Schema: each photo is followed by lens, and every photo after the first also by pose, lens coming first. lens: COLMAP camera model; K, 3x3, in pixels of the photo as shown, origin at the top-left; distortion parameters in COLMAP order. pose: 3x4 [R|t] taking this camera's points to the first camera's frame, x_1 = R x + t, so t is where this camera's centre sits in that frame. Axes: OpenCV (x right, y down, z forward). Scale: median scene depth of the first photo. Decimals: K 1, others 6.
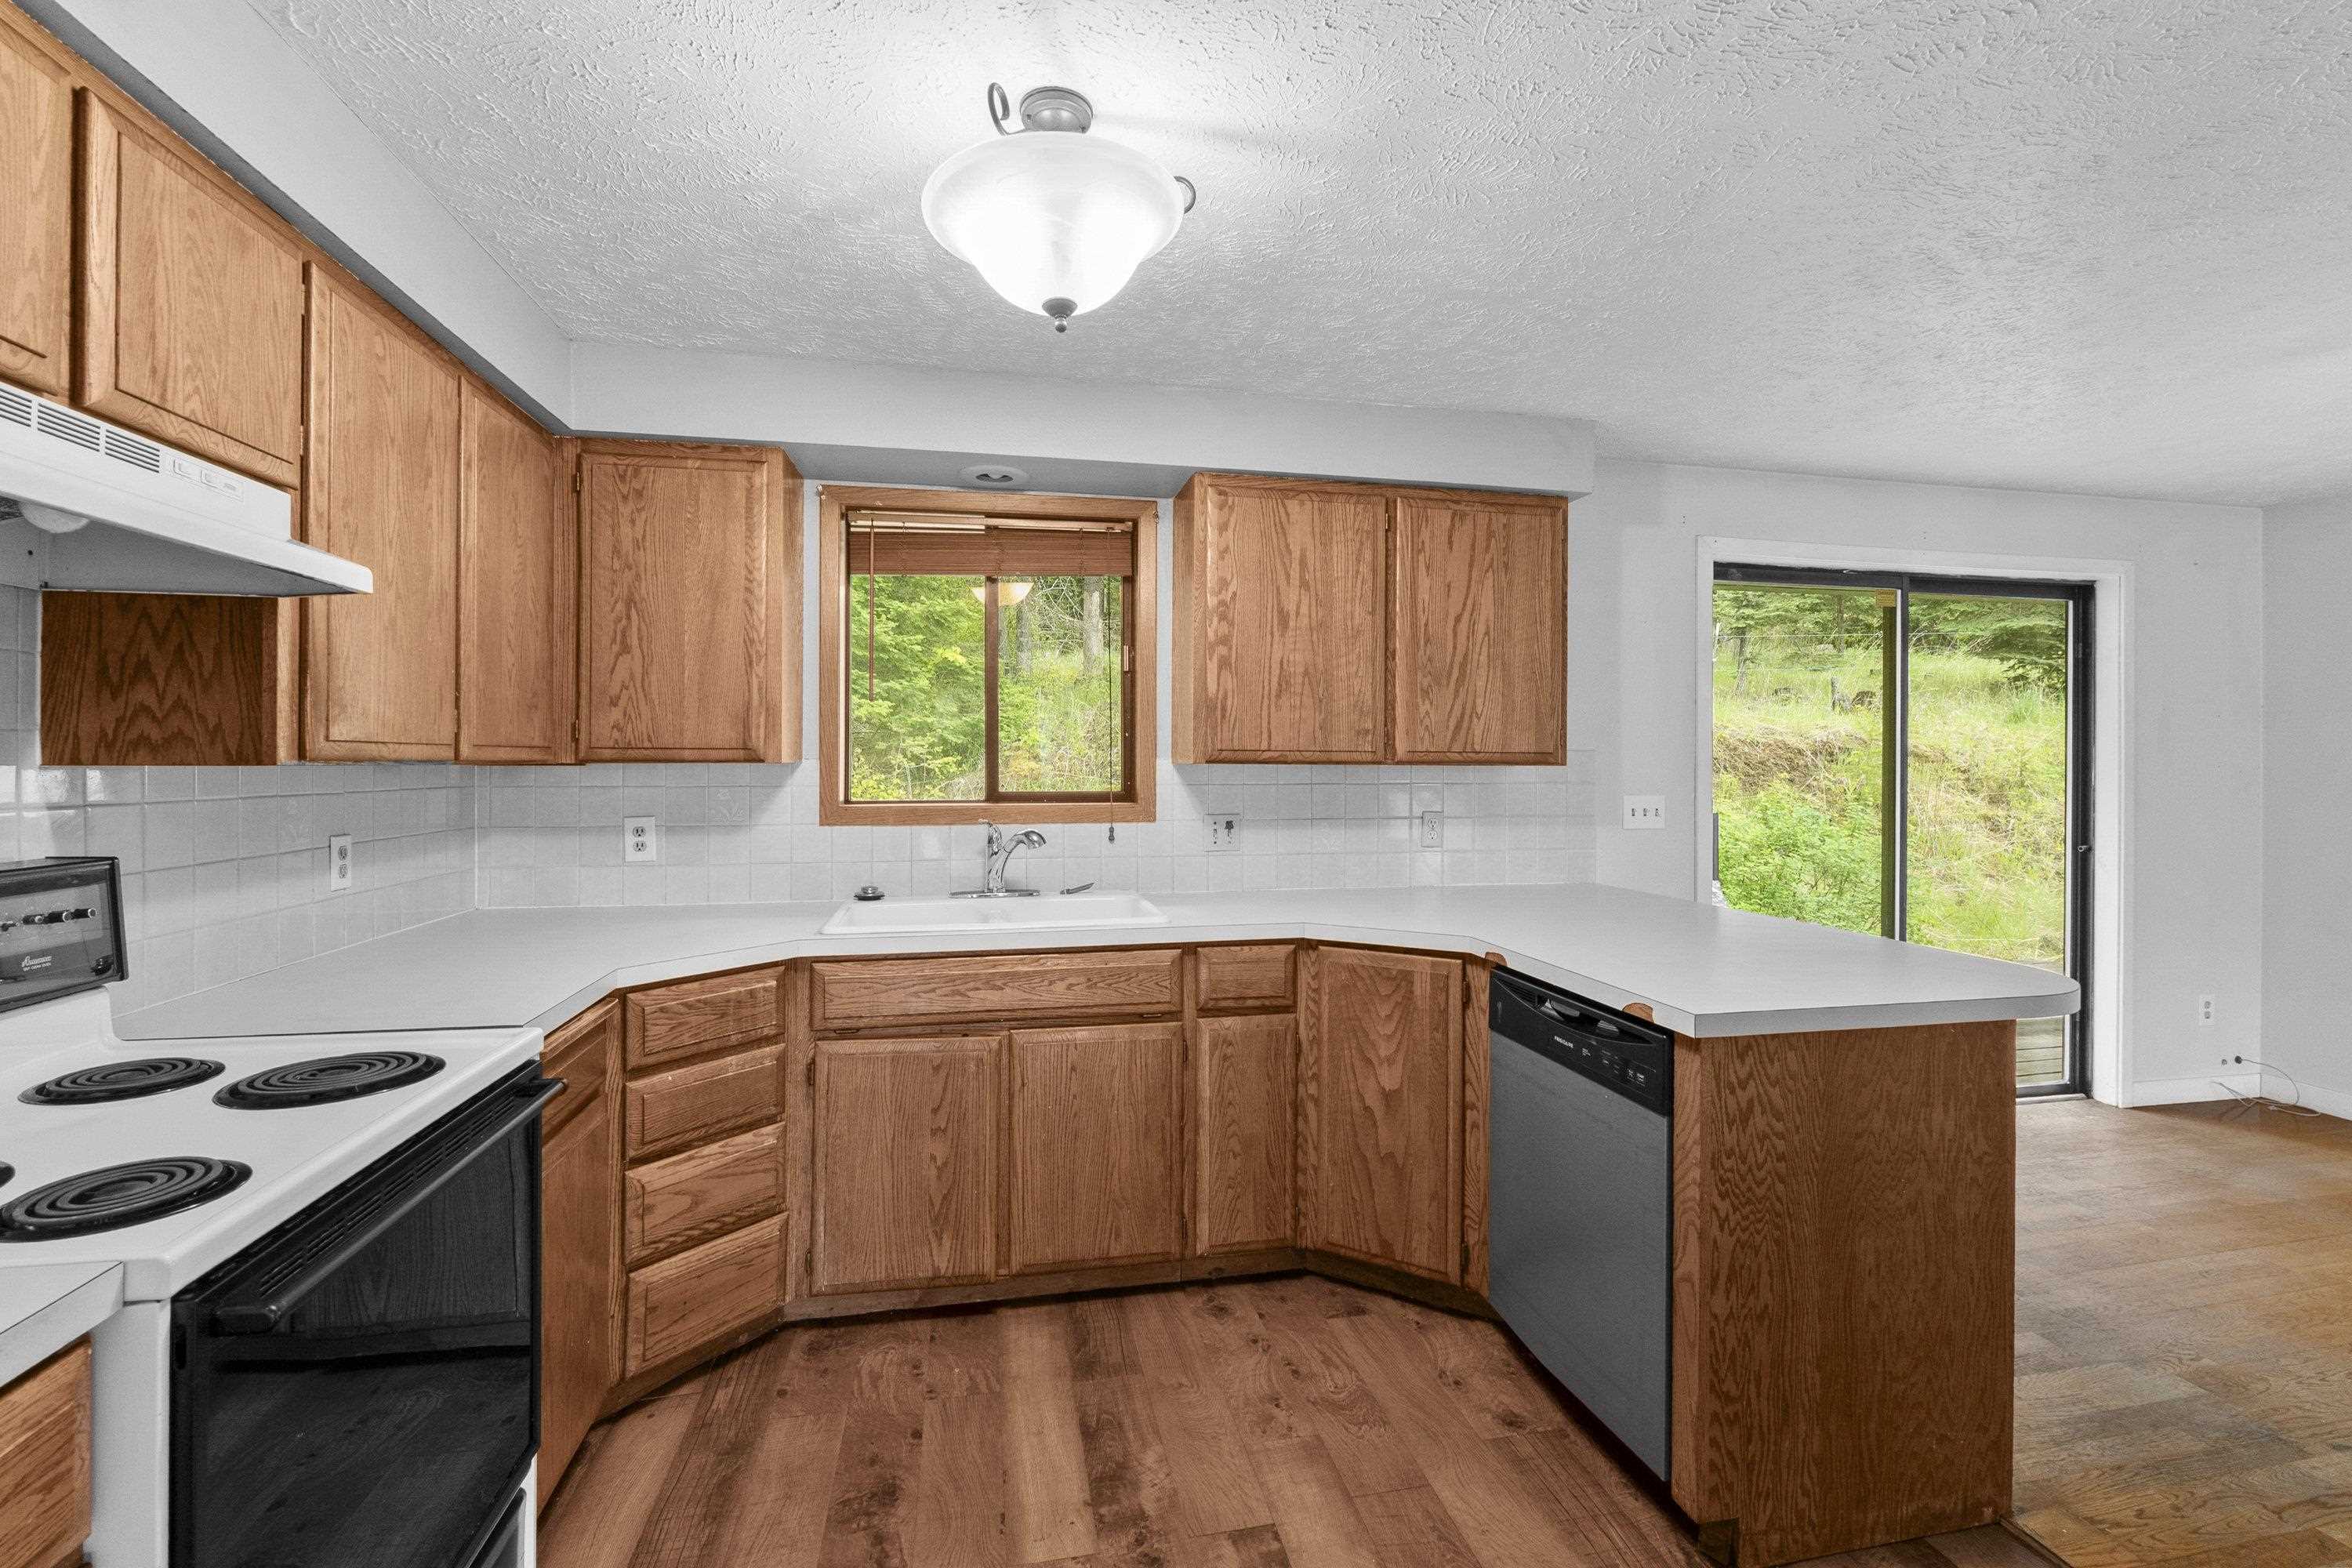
lens RADIAL K [[1033.3, 0, 1193.5], [0, 1033.3, 769.9], [0, 0, 1]] dist [-0.003525, 0.002142]
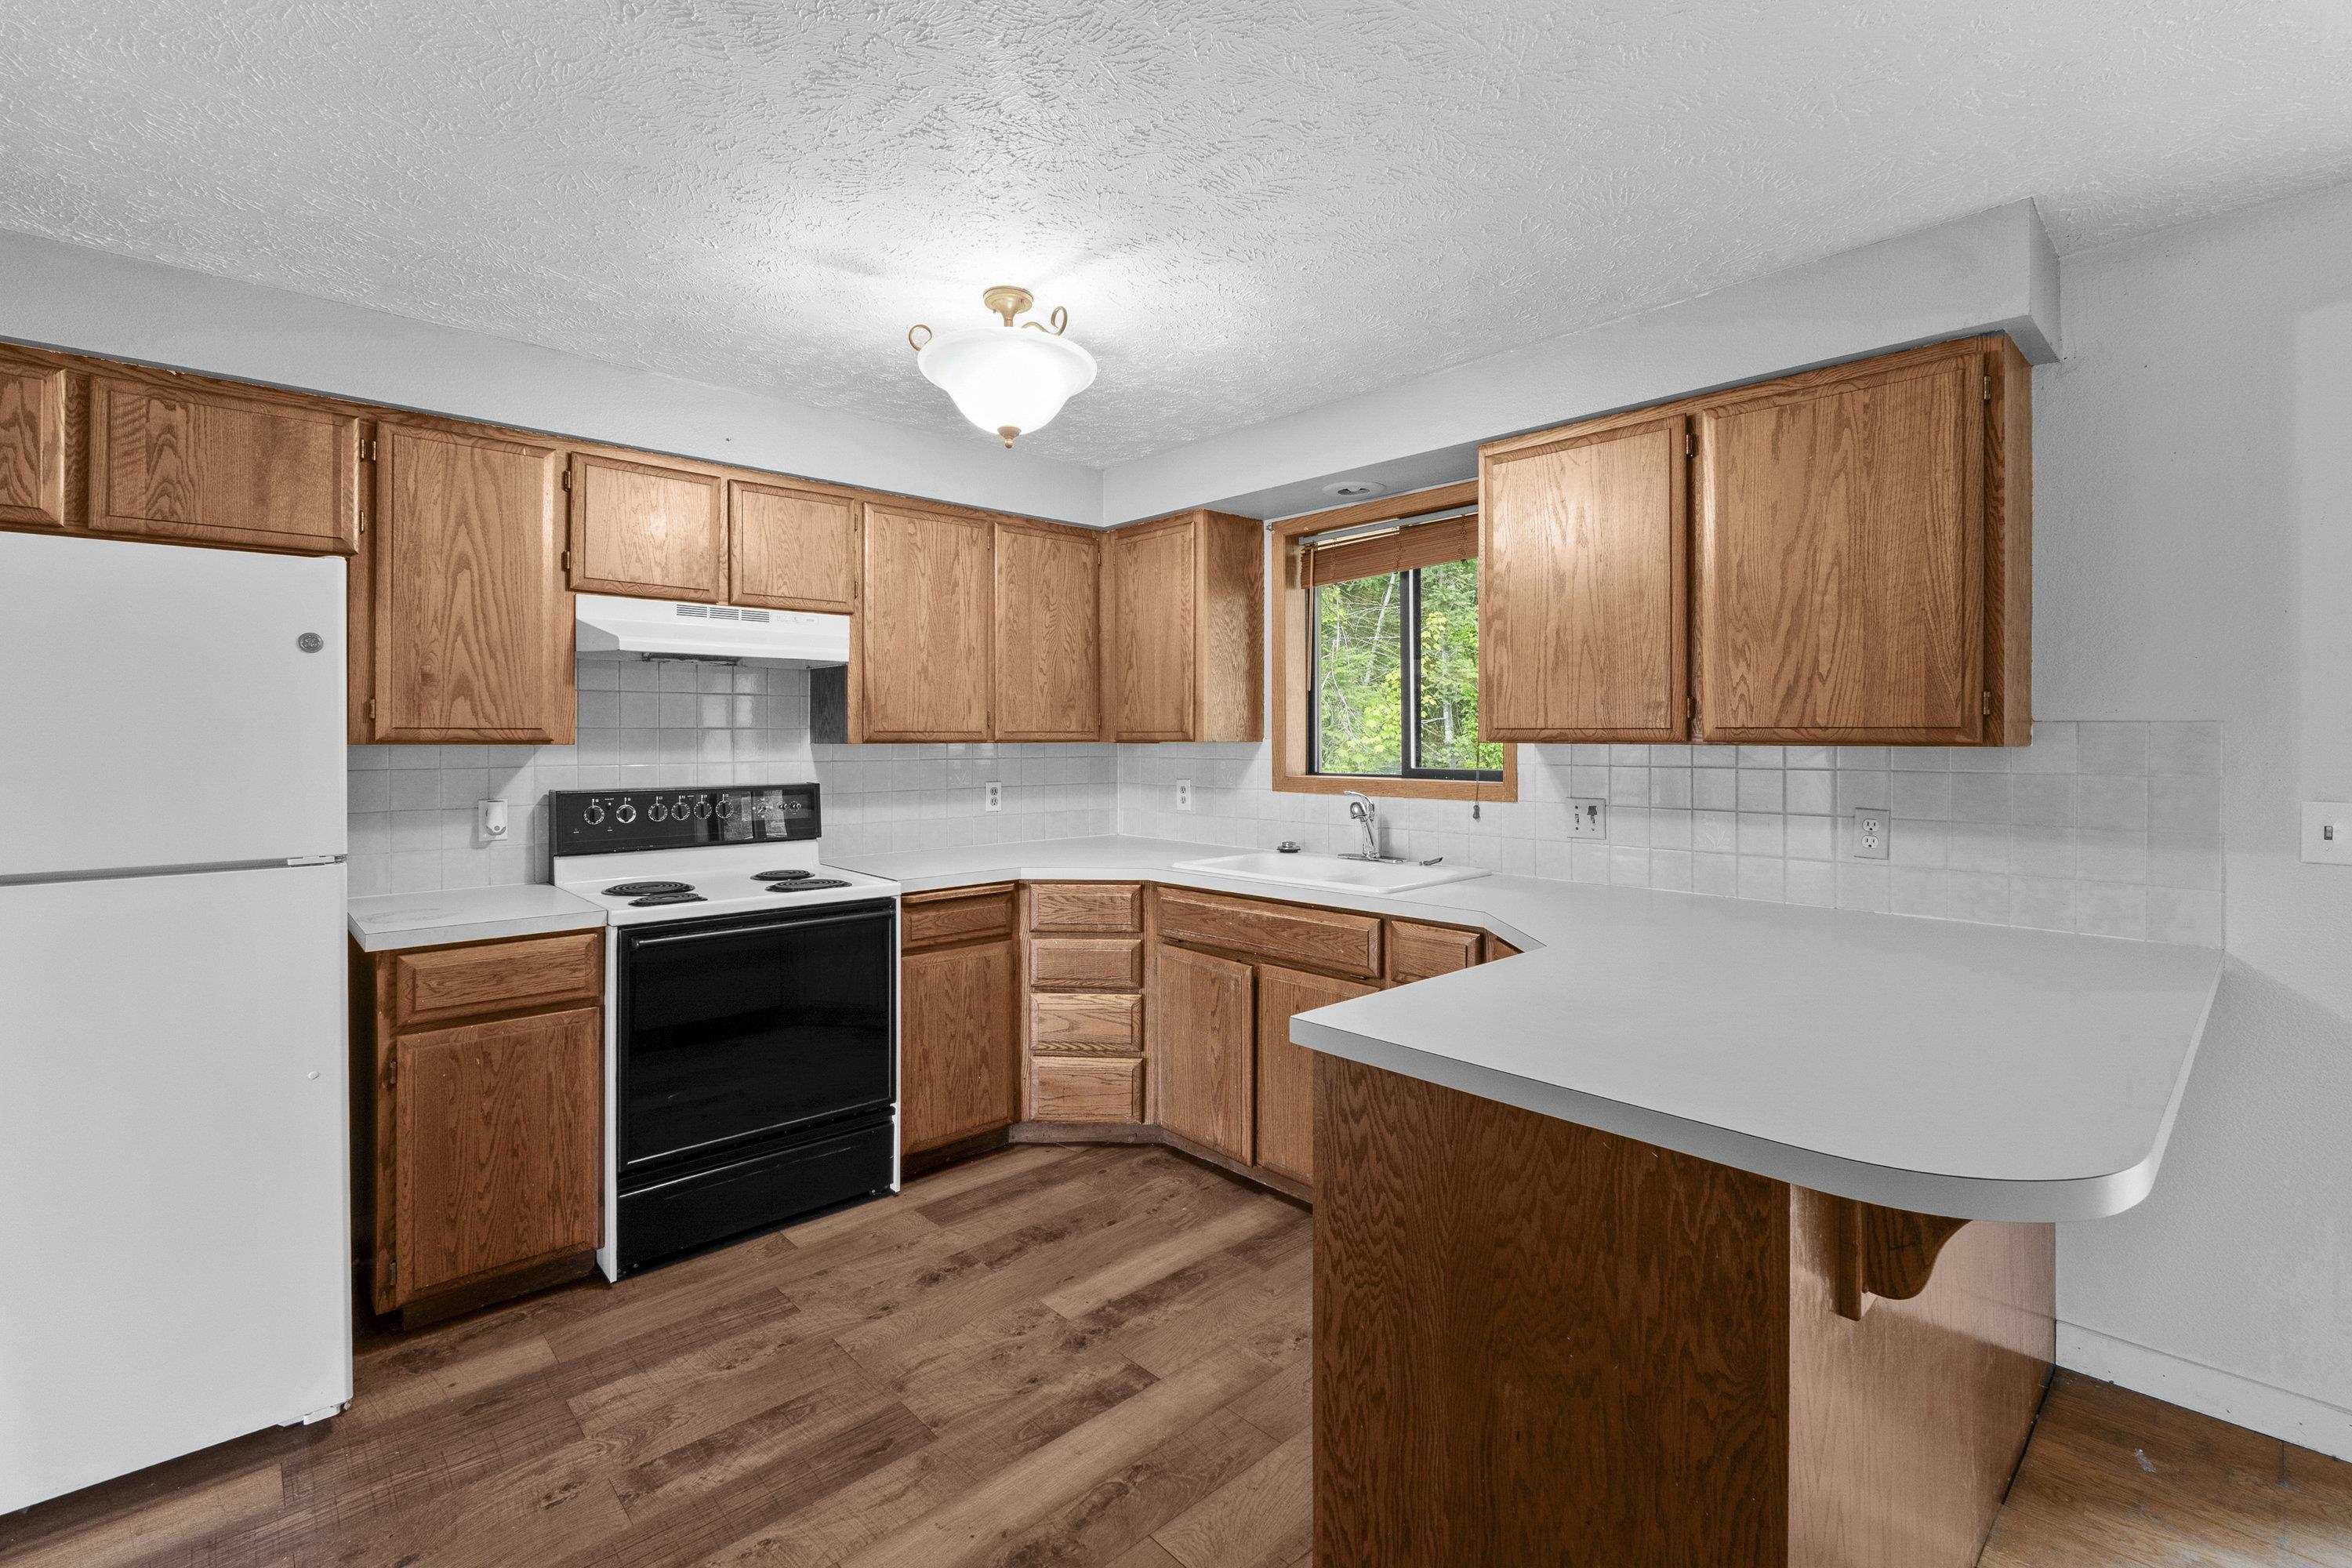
lens RADIAL K [[1033.3, 0, 1167.3], [0, 1033.3, 744.3], [0, 0, 1]] dist [-0.003525, 0.002142]
pose [[0.520083, 0.003147, -0.854110, 0.749795], [-0.004425, 0.999990, 0.000989, -0.004761], [0.854104, 0.003265, 0.520091, 0.260420]]
